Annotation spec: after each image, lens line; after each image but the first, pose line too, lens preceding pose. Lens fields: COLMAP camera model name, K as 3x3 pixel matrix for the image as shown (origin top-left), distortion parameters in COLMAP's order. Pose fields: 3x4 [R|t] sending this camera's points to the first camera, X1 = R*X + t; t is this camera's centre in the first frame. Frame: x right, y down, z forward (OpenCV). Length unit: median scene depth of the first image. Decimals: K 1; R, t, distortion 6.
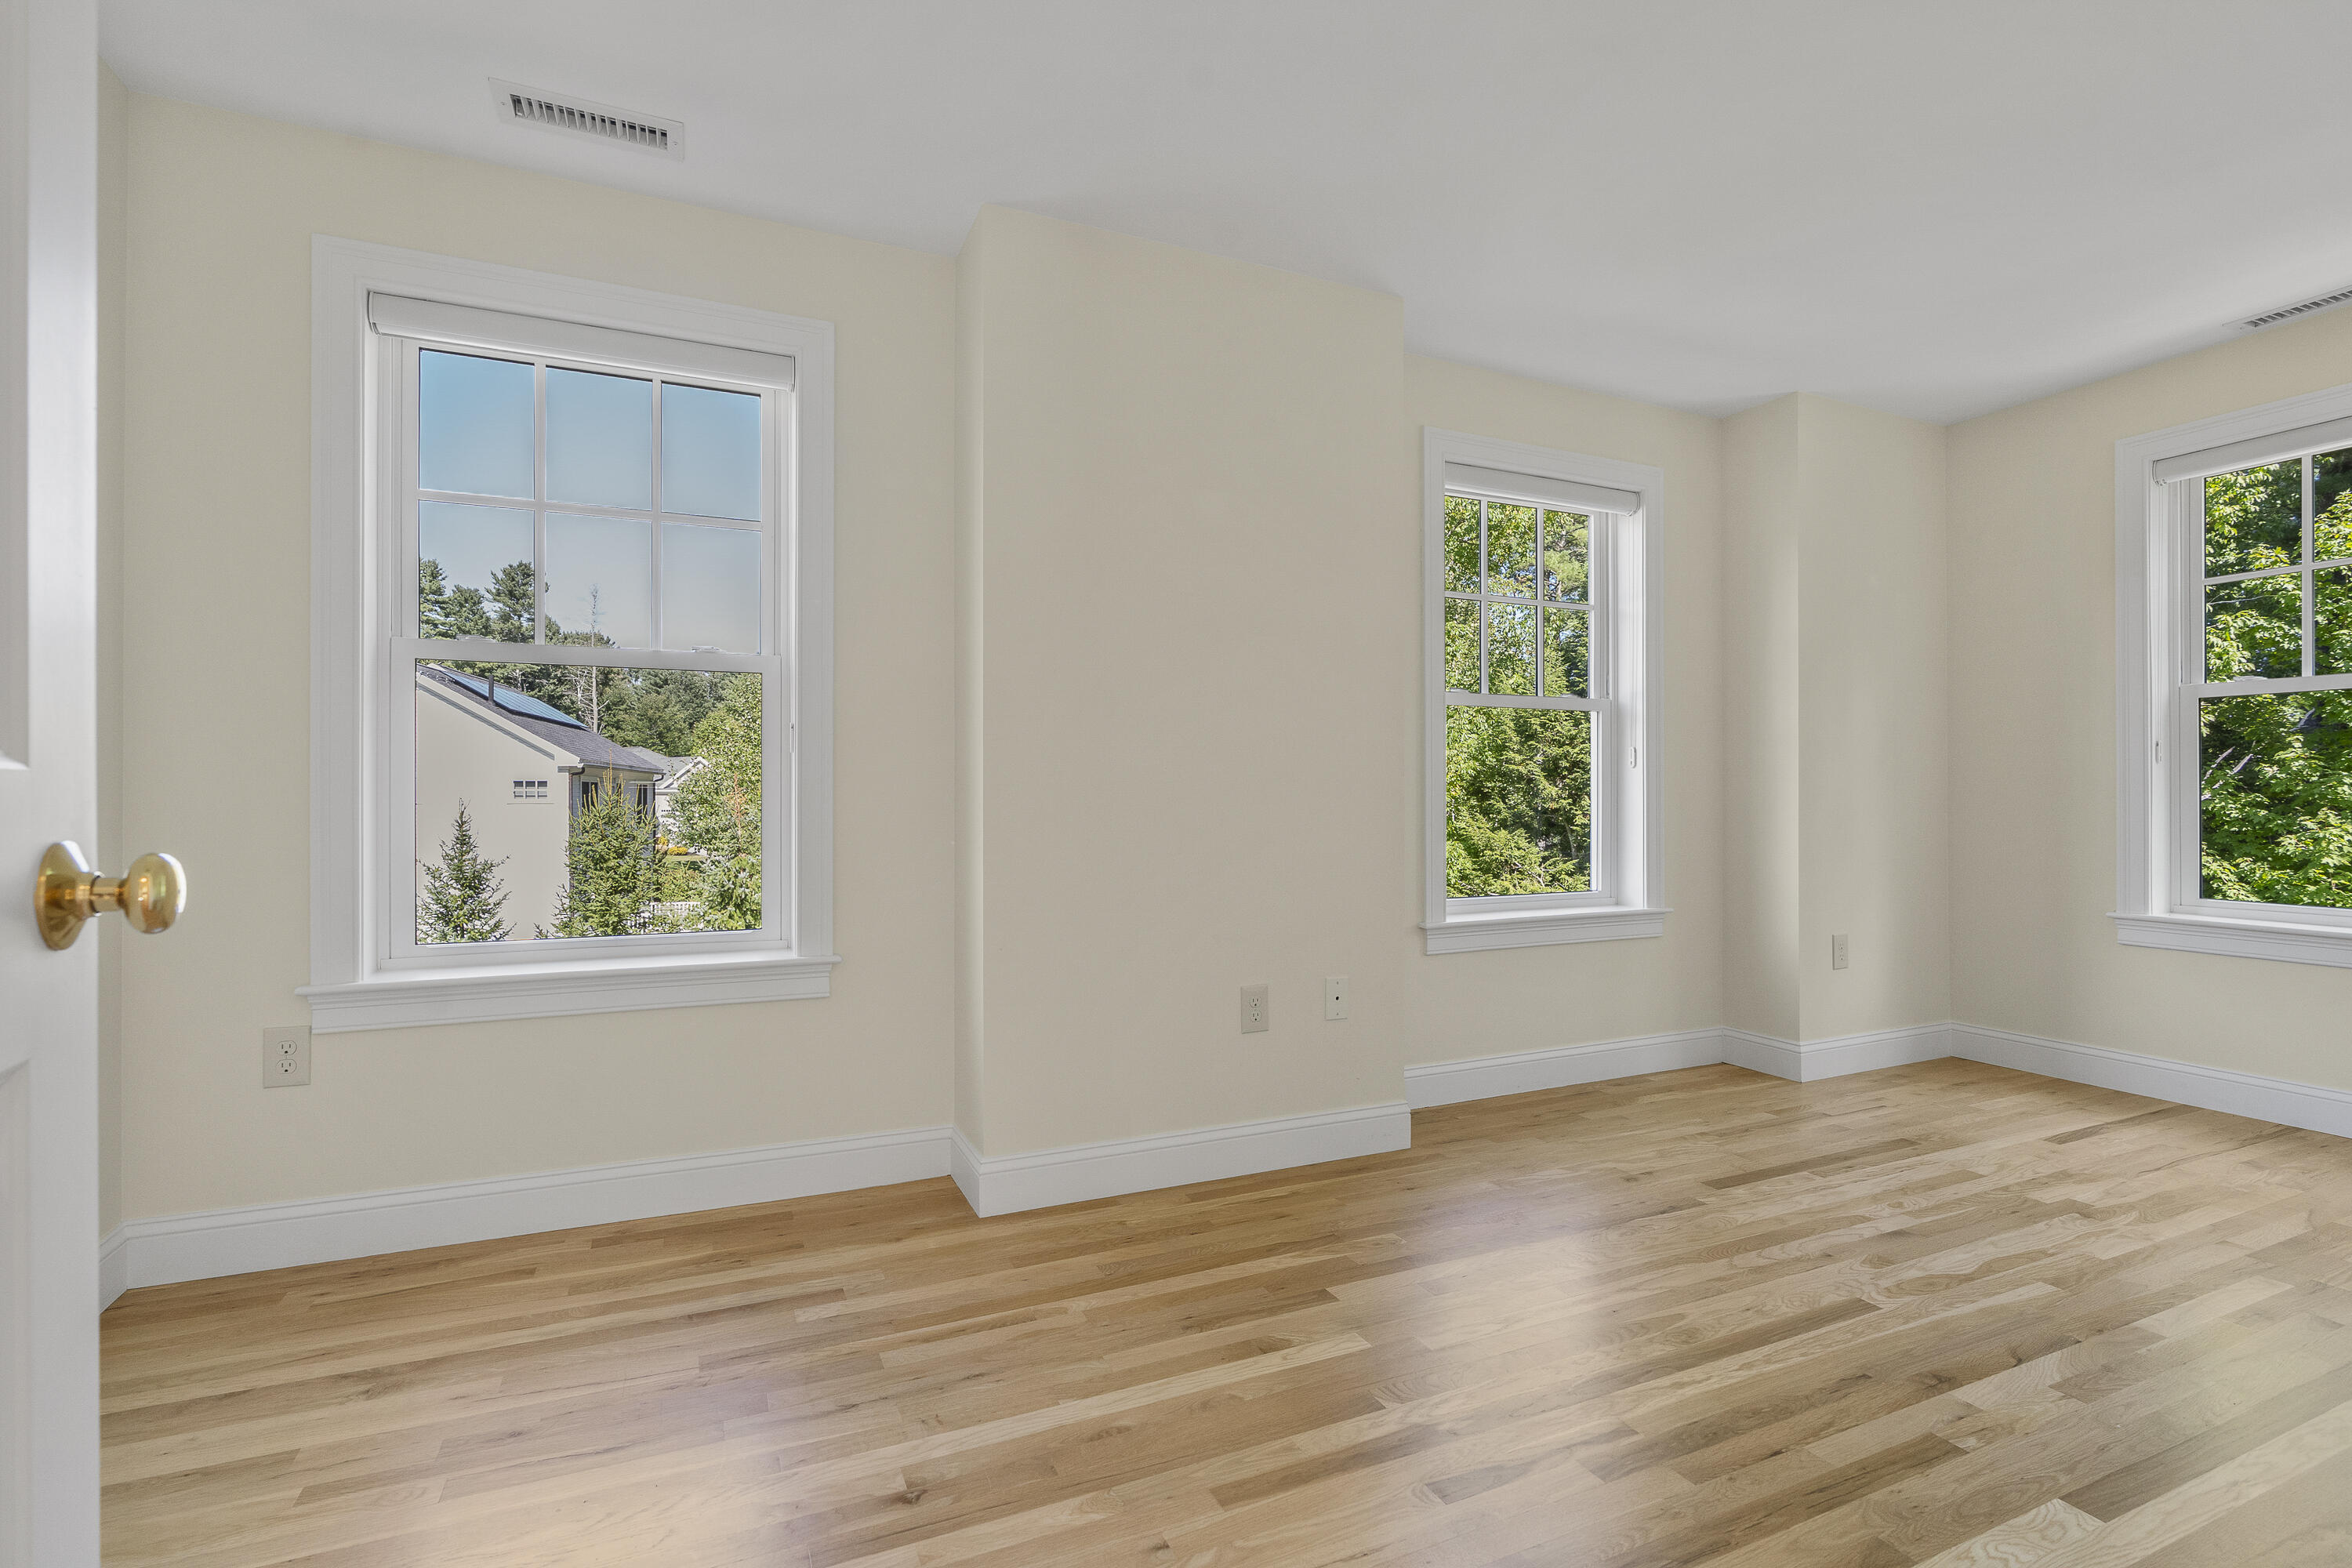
lens RADIAL K [[1084.2, 0, 1165.9], [0, 1084.2, 780.1], [0, 0, 1]] dist [-0.013601, 0.002210]
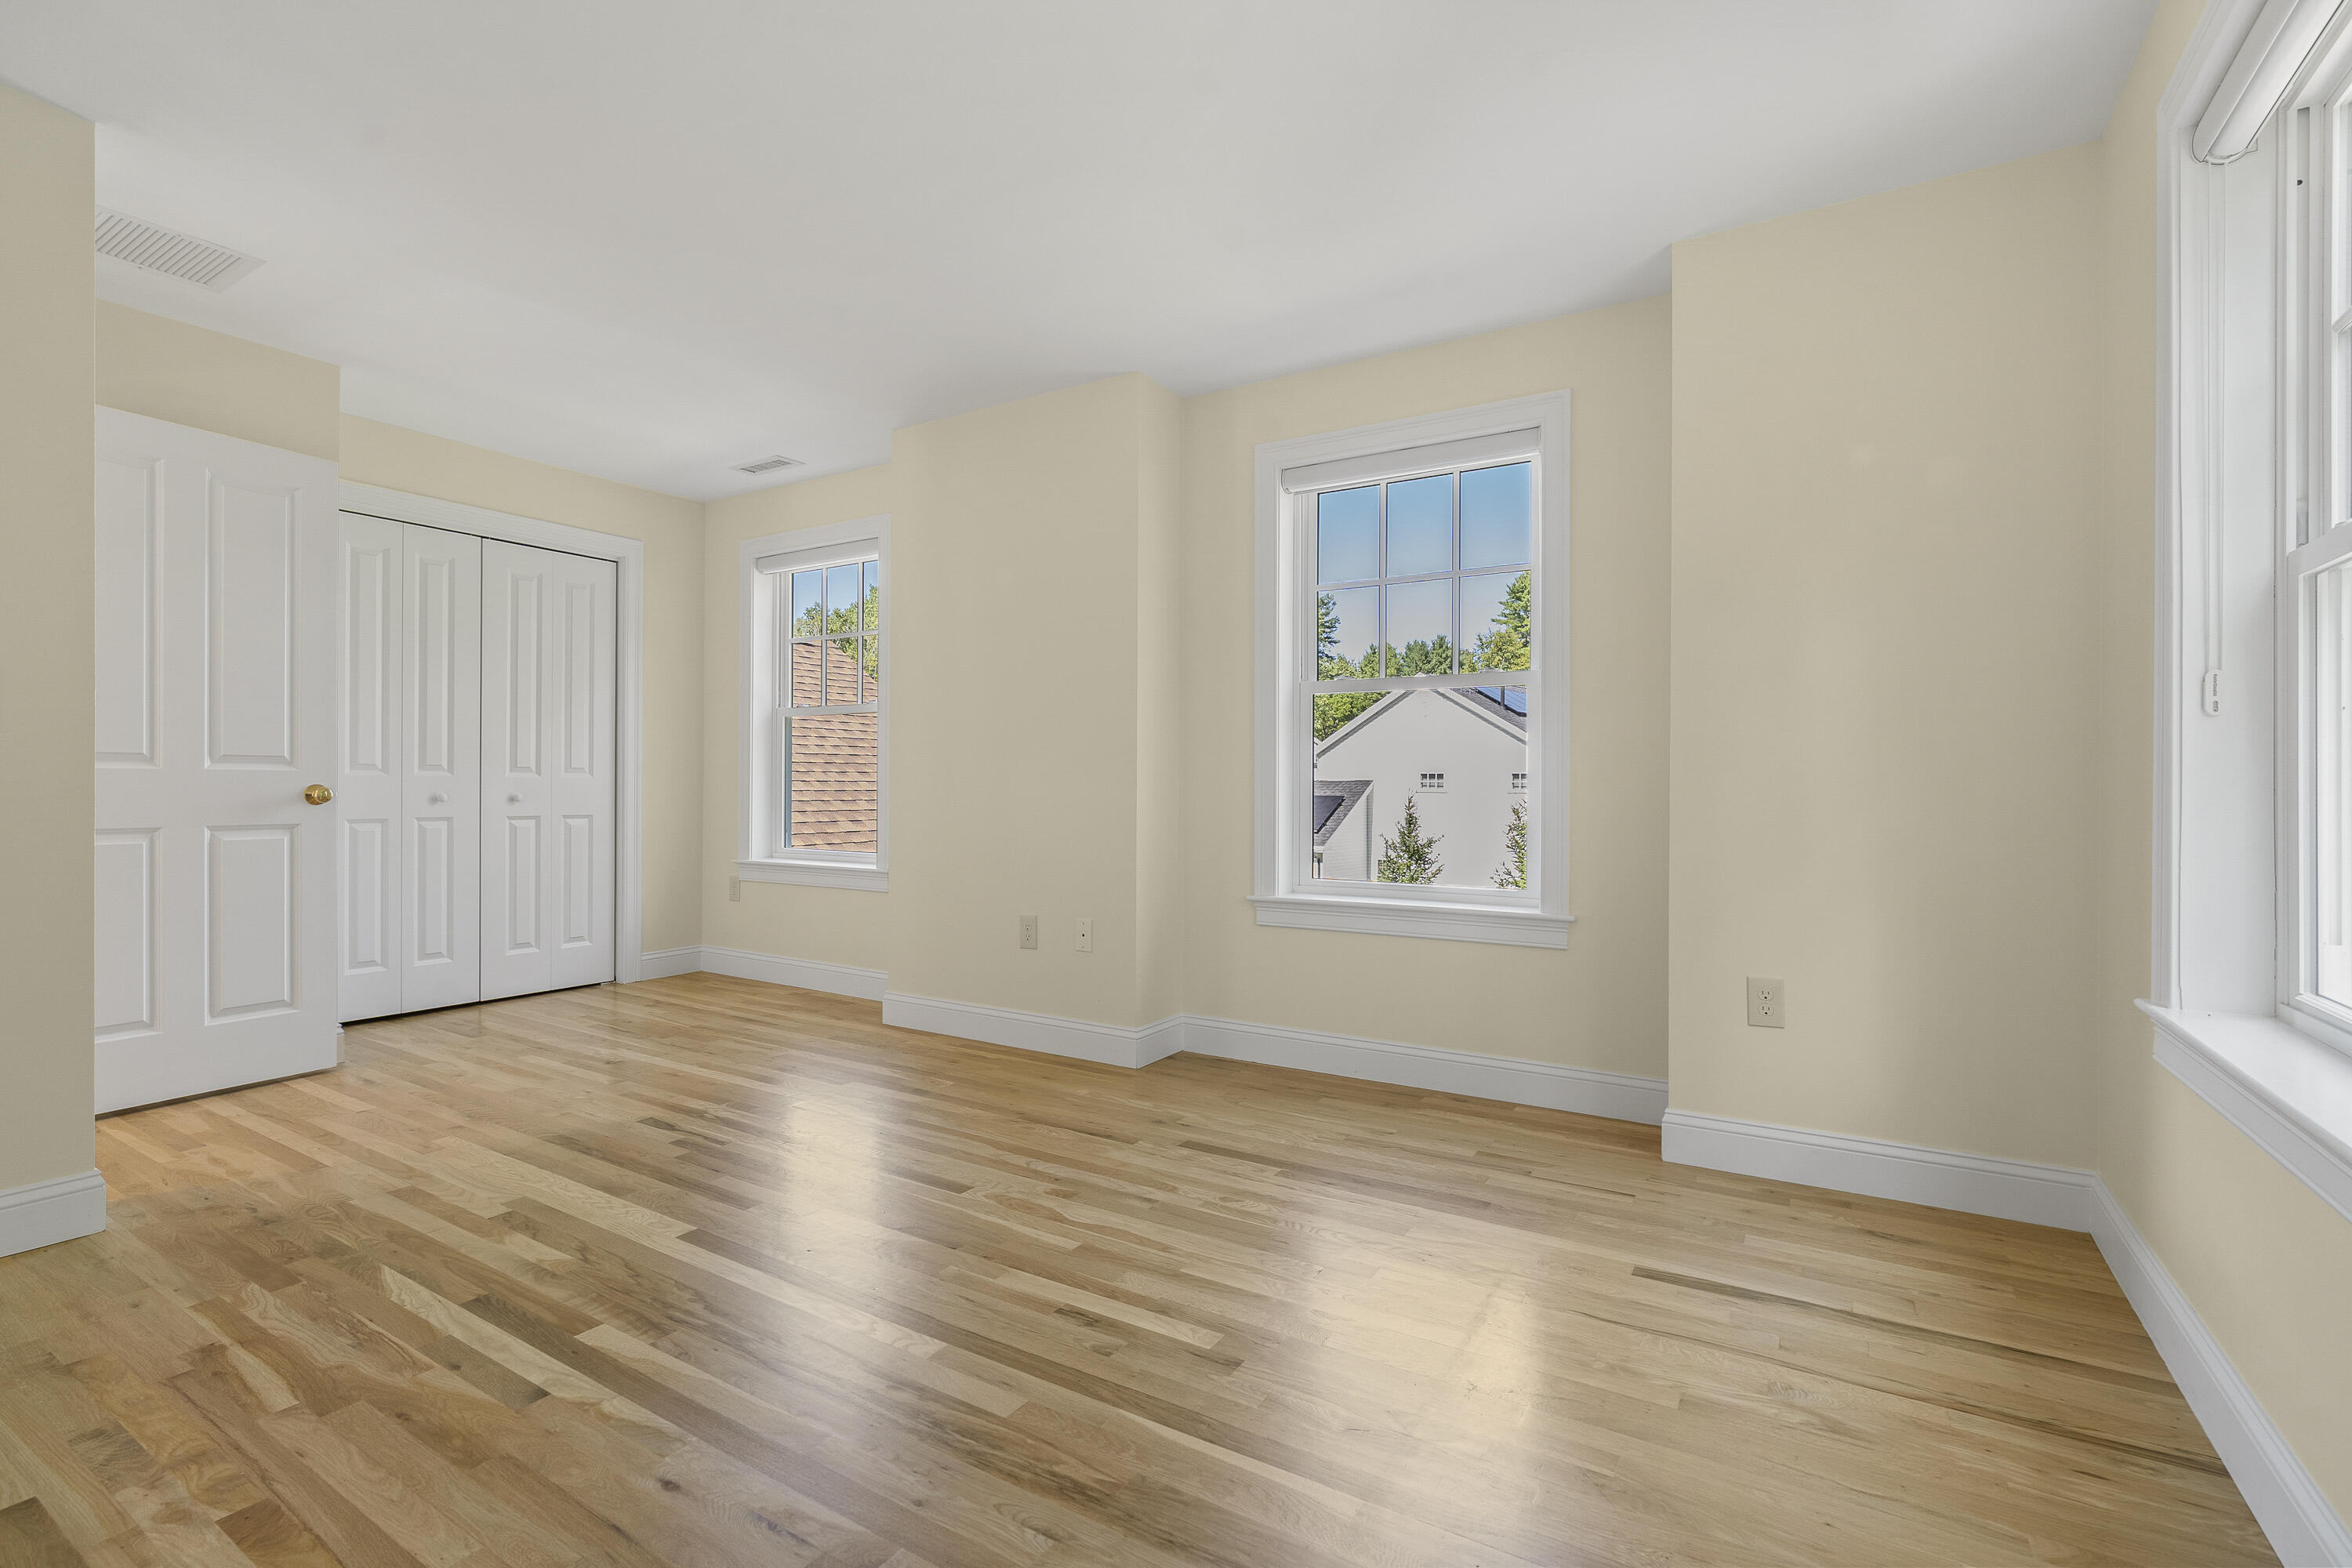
lens RADIAL K [[1084.2, 0, 1160.6], [0, 1084.2, 763.2], [0, 0, 1]] dist [-0.013601, 0.002210]
pose [[0.545988, -0.013436, -0.837686, 1.355149], [0.005983, 0.999908, -0.012138, 0.011668], [0.837772, 0.001615, 0.546018, 0.382152]]
